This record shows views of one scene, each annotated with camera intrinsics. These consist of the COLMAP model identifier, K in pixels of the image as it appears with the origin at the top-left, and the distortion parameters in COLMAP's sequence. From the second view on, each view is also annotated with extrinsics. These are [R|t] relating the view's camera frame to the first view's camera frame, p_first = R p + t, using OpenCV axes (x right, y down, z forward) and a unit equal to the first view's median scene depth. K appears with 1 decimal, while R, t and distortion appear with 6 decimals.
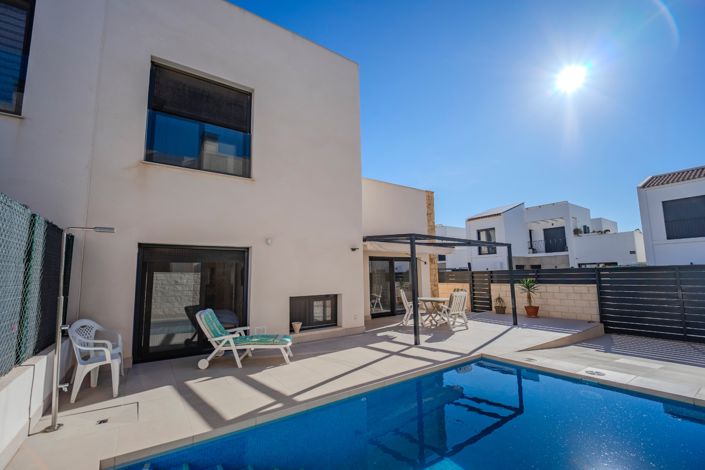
lens RADIAL K [[313.2, 0, 352.9], [0, 313.2, 237.6], [0, 0, 1]] dist [0.002532, -0.001300]
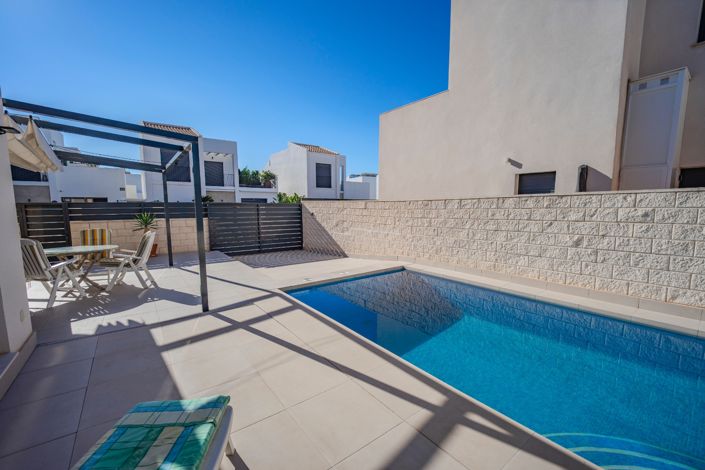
lens RADIAL K [[294.6, 0, 353.3], [0, 294.6, 239.5], [0, 0, 1]] dist [-0.006719, -0.005024]
pose [[-0.071247, -0.095755, 0.992852, -0.322585], [-0.116685, 0.989347, 0.087044, 0.075346], [-0.990610, -0.109649, -0.081661, 0.566479]]
